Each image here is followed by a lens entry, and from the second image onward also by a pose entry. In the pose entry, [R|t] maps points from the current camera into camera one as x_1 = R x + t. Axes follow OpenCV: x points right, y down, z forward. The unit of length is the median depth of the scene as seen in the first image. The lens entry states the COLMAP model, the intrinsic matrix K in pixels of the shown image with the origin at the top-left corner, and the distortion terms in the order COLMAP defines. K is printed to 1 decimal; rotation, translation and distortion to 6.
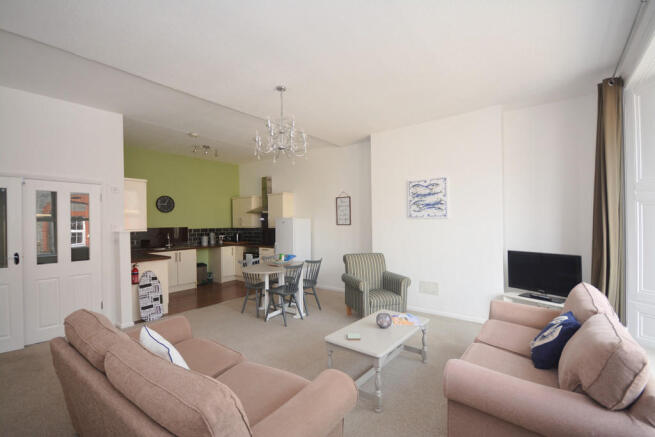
lens RADIAL K [[286.5, 0, 325.3], [0, 286.5, 224.7], [0, 0, 1]] dist [-0.000820, -0.000154]
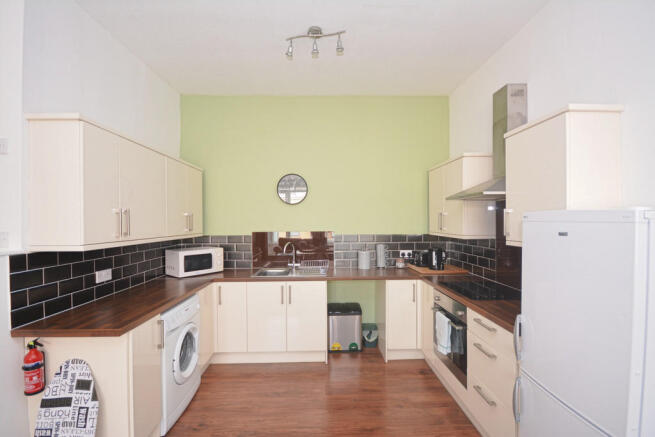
lens RADIAL K [[286.5, 0, 325.3], [0, 286.5, 224.7], [0, 0, 1]] dist [-0.000820, -0.000154]
pose [[0.634883, 0.023908, -0.772238, -0.082849], [-0.010175, 0.999693, 0.022585, -0.015116], [0.772541, -0.006481, 0.634932, 0.633830]]
